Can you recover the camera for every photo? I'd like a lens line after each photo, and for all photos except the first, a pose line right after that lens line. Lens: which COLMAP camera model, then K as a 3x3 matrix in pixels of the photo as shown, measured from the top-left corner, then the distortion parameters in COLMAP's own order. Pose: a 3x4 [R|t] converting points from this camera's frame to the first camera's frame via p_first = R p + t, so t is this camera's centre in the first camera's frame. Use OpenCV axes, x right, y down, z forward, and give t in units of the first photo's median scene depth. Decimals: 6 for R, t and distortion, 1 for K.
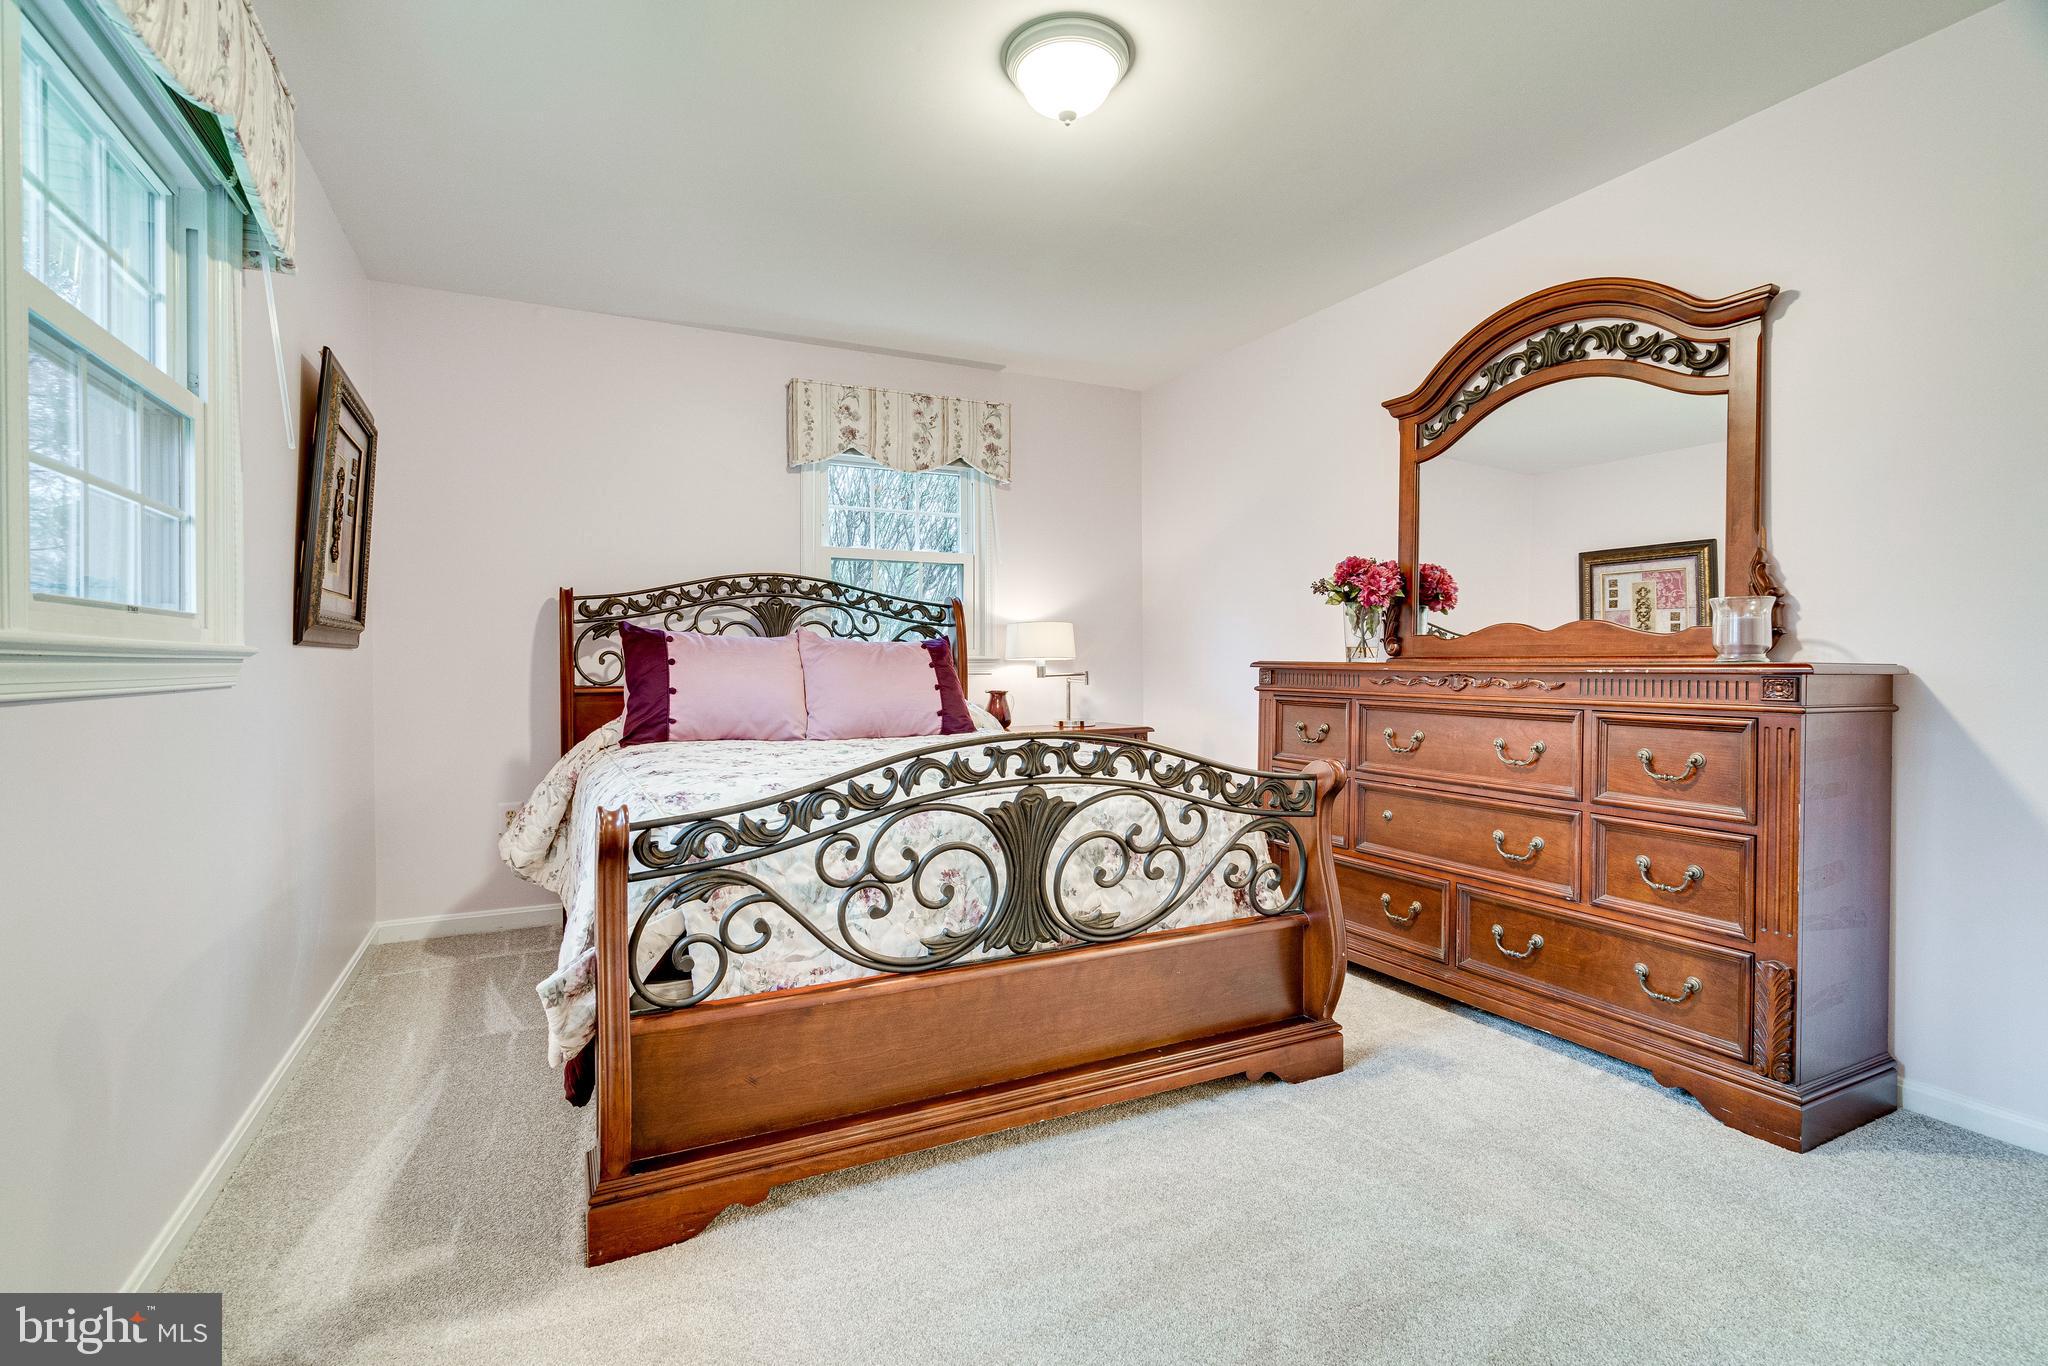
lens RADIAL K [[923.7, 0, 1017.7], [0, 923.7, 671.5], [0, 0, 1]] dist [-0.001640, -0.000064]
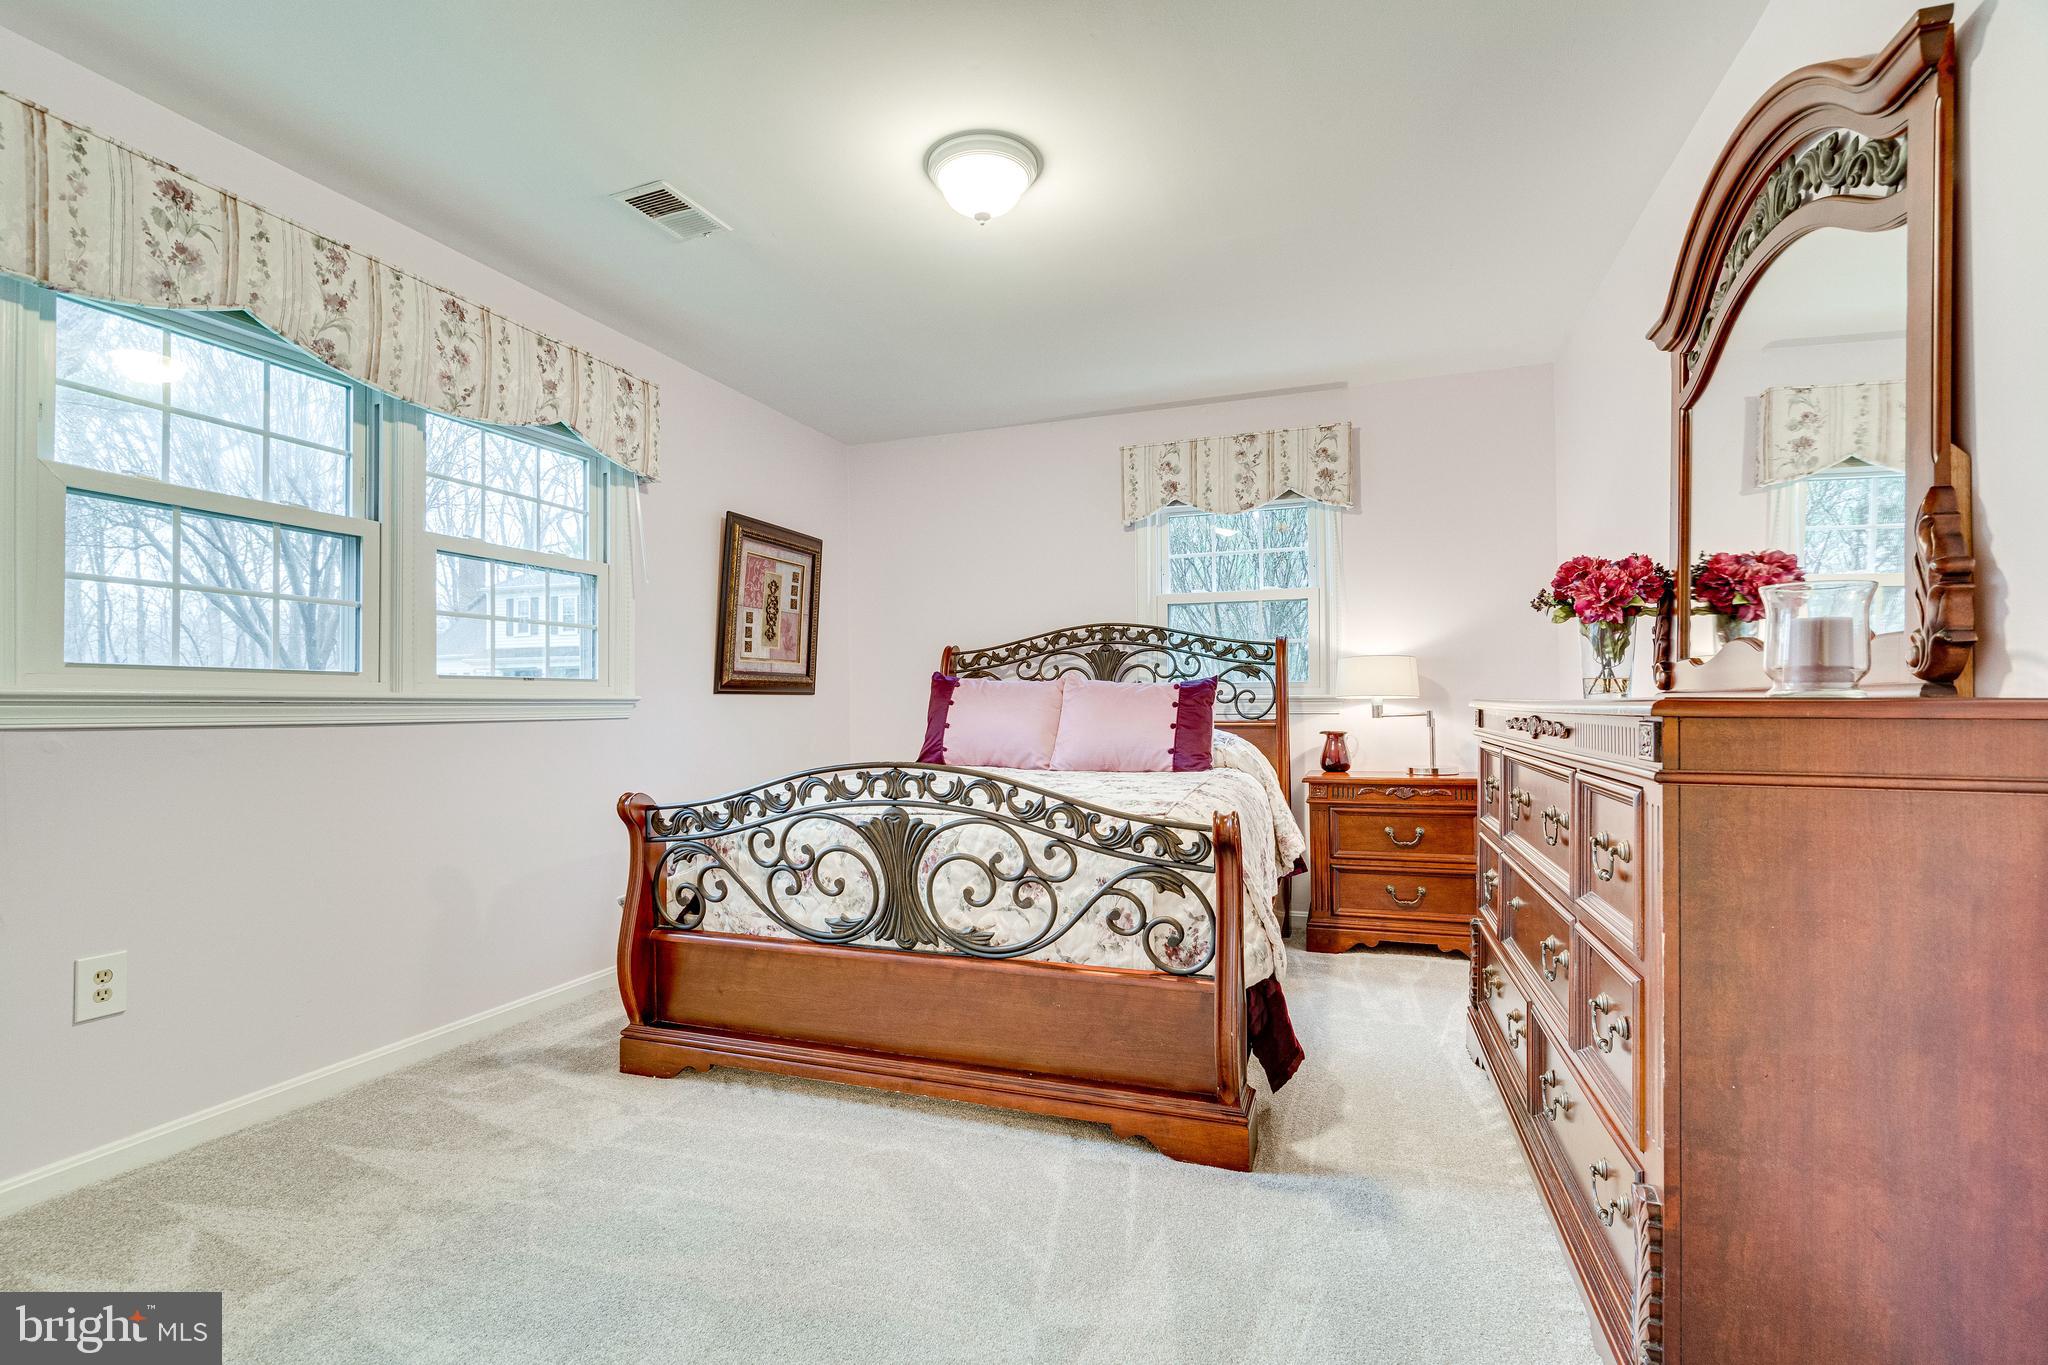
lens RADIAL K [[929.9, 0, 1019.9], [0, 929.9, 695.1], [0, 0, 1]] dist [-0.002351, -0.000003]
pose [[0.705318, -0.009743, -0.708824, 0.905268], [-0.001990, 0.999874, -0.015723, -0.001358], [0.708888, 0.012501, 0.705210, 0.246272]]
